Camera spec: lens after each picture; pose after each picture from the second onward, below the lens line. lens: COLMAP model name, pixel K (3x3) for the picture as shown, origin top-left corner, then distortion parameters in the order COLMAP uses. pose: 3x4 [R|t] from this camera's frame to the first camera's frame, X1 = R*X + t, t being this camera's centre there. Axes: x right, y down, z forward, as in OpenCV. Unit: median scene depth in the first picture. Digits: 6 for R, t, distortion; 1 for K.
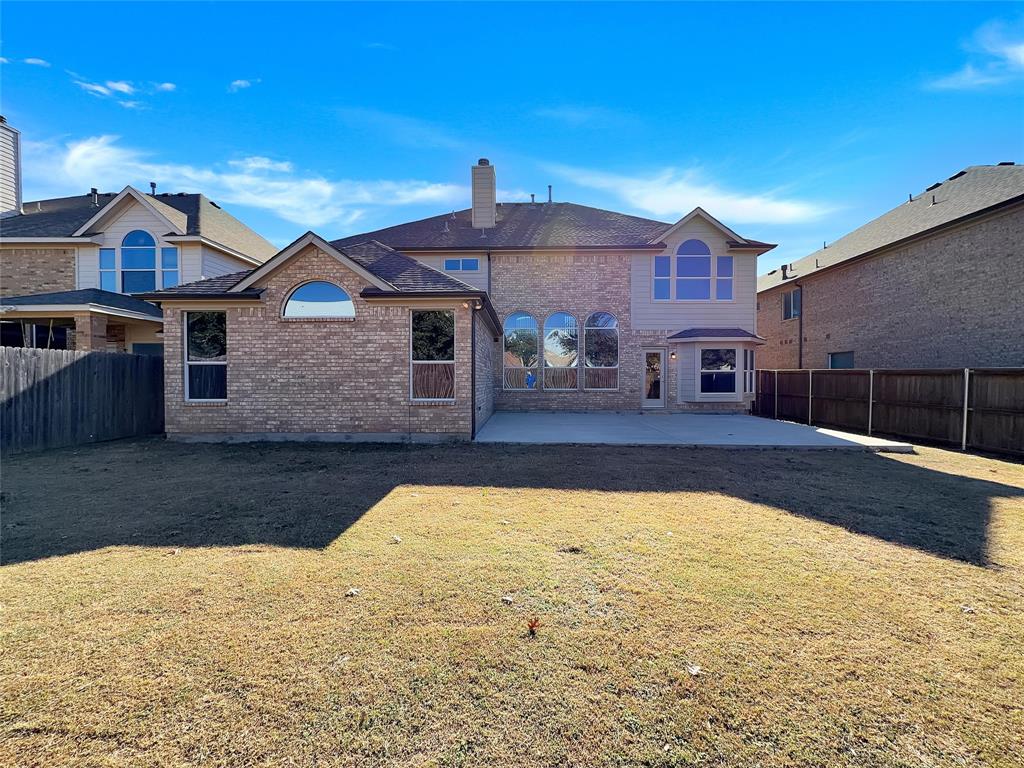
lens RADIAL K [[407.2, 0, 511.2], [0, 407.2, 378.4], [0, 0, 1]] dist [0.000047, 0.000039]
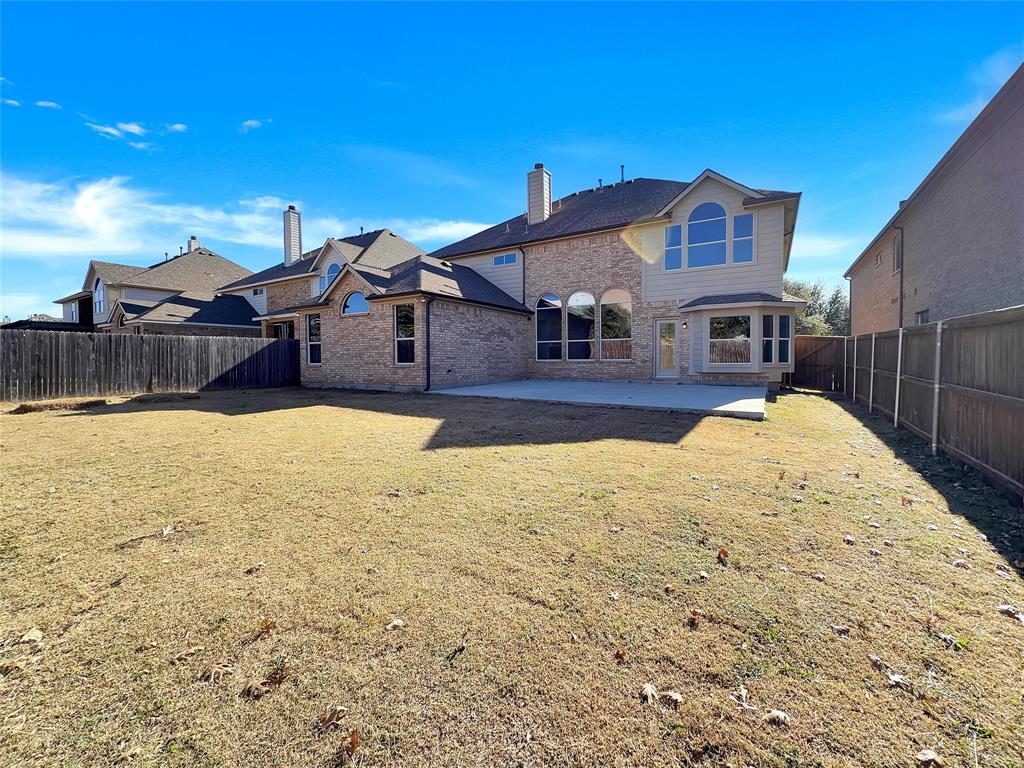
lens RADIAL K [[409.9, 0, 510.8], [0, 409.9, 360.6], [0, 0, 1]] dist [-0.000846, -0.000196]
pose [[0.861587, -0.001635, -0.507608, 0.551857], [0.006532, 0.999948, 0.007867, 0.018965], [0.507569, -0.010093, 0.861552, -0.068990]]
